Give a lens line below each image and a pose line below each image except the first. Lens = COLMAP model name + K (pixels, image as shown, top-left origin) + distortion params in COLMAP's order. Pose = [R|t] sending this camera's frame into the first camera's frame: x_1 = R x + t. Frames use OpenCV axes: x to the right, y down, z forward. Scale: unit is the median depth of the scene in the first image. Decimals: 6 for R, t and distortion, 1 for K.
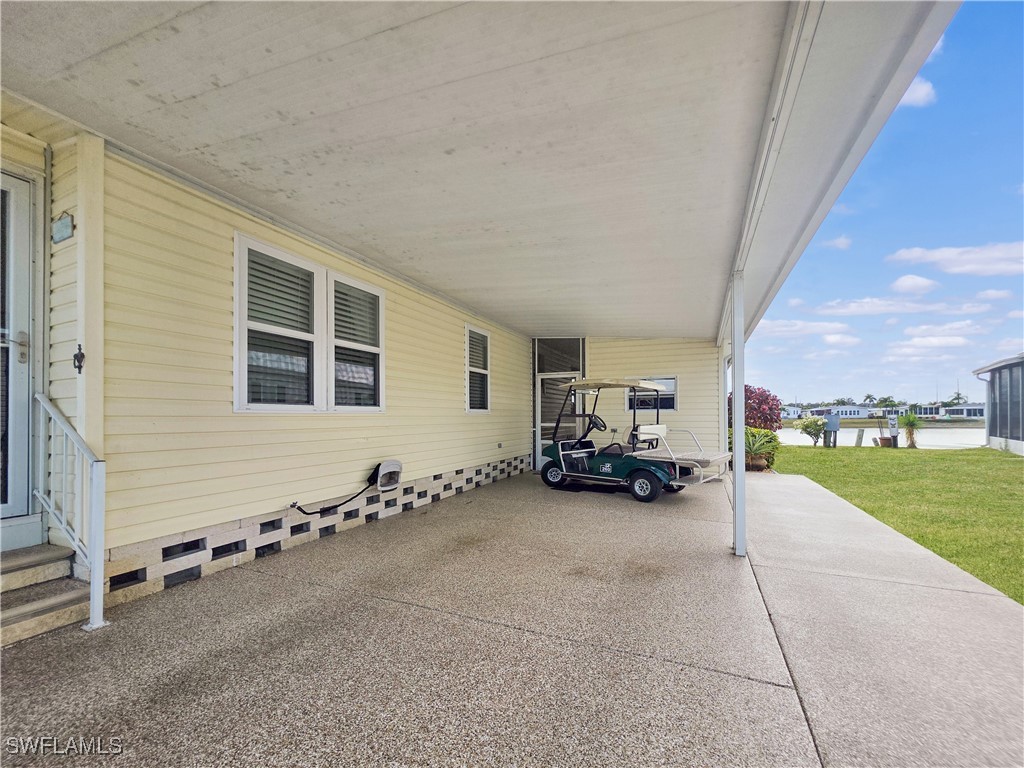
lens RADIAL K [[412.0, 0, 514.8], [0, 412.0, 392.8], [0, 0, 1]] dist [-0.001167, 0.000926]
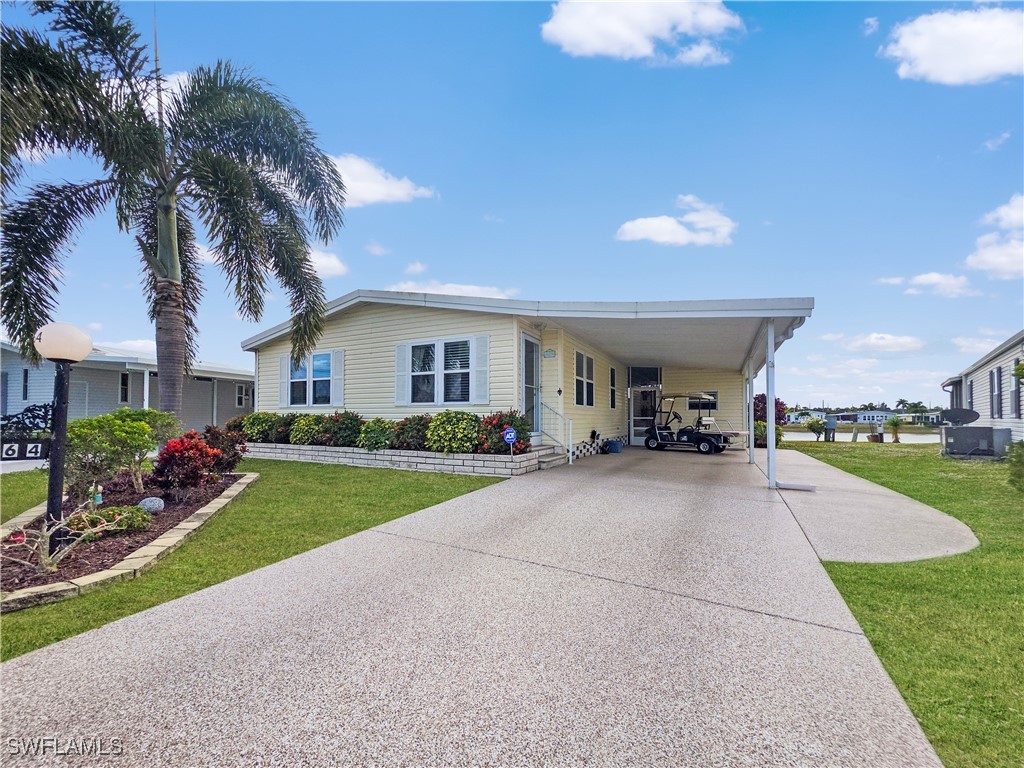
lens RADIAL K [[412.0, 0, 506.7], [0, 412.0, 392.5], [0, 0, 1]] dist [-0.001167, 0.000926]
pose [[0.998382, 0.009484, -0.056074, -0.393811], [-0.009703, 0.999946, -0.003646, -0.017341], [0.056037, 0.004184, 0.998420, -0.777461]]
